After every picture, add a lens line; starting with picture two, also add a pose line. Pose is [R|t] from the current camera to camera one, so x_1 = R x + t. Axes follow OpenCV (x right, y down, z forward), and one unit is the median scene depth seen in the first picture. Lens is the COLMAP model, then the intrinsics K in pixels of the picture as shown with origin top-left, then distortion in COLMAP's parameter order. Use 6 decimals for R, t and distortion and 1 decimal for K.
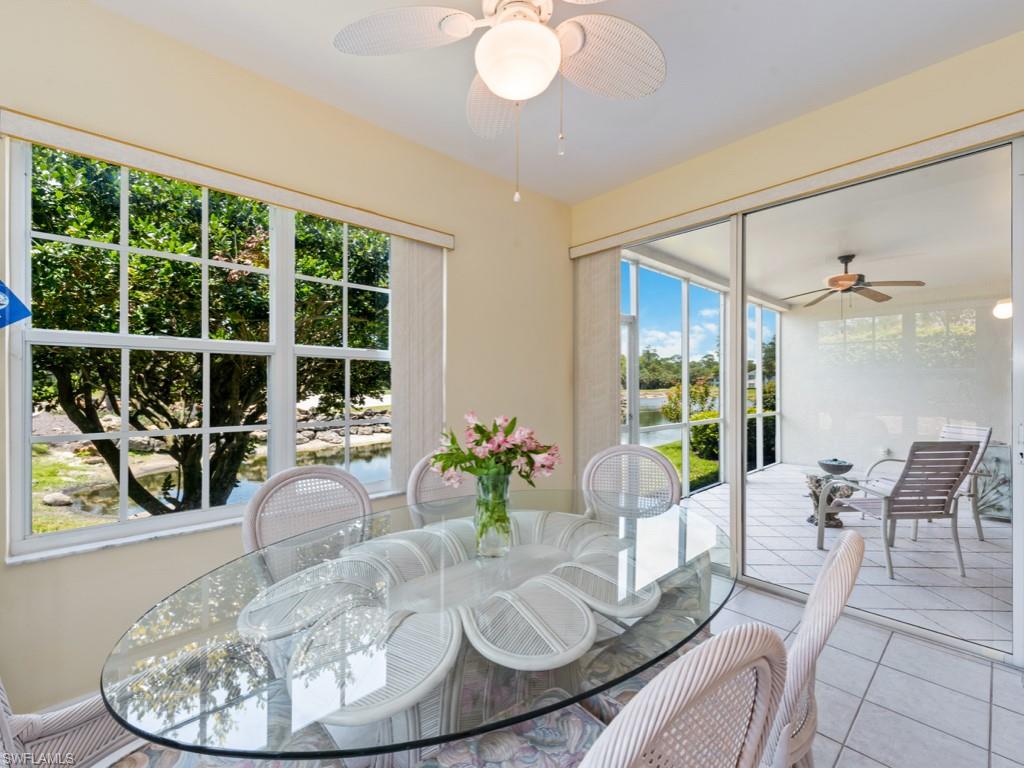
lens RADIAL K [[442.1, 0, 512.5], [0, 442.1, 382.2], [0, 0, 1]] dist [-0.000287, -0.001896]
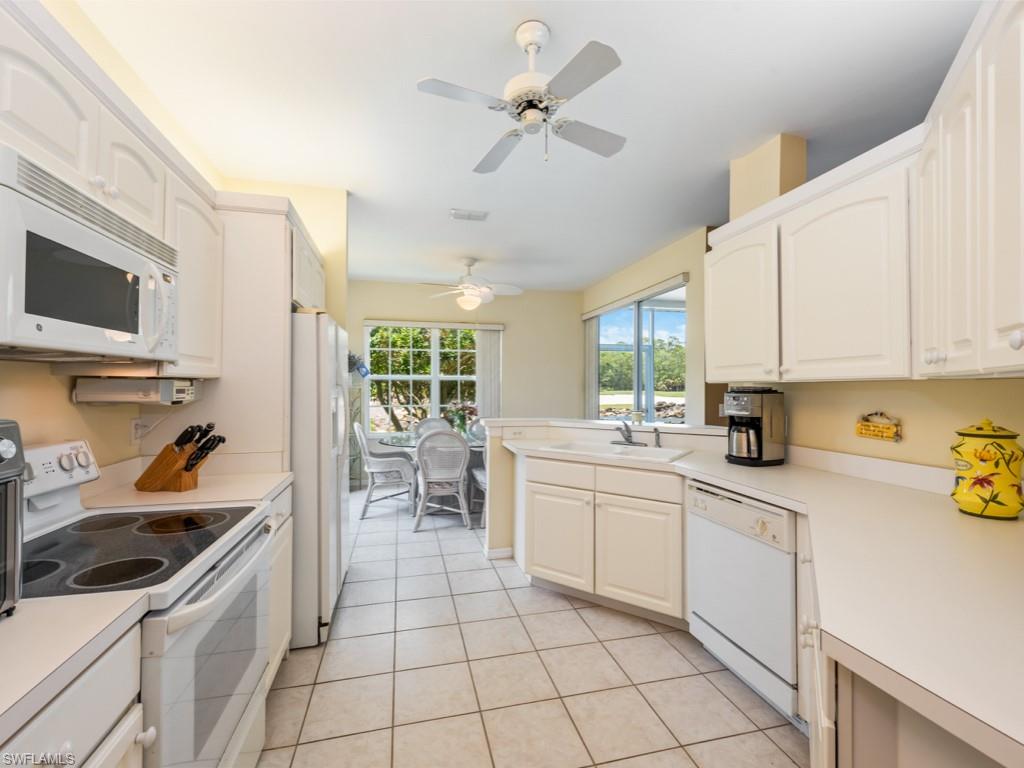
lens RADIAL K [[442.1, 0, 517.7], [0, 442.1, 385.7], [0, 0, 1]] dist [-0.000287, -0.001896]
pose [[0.879020, -0.001054, -0.476784, 1.076444], [0.002209, 0.999996, 0.001863, -0.022829], [0.476780, -0.002691, 0.879019, -1.019149]]
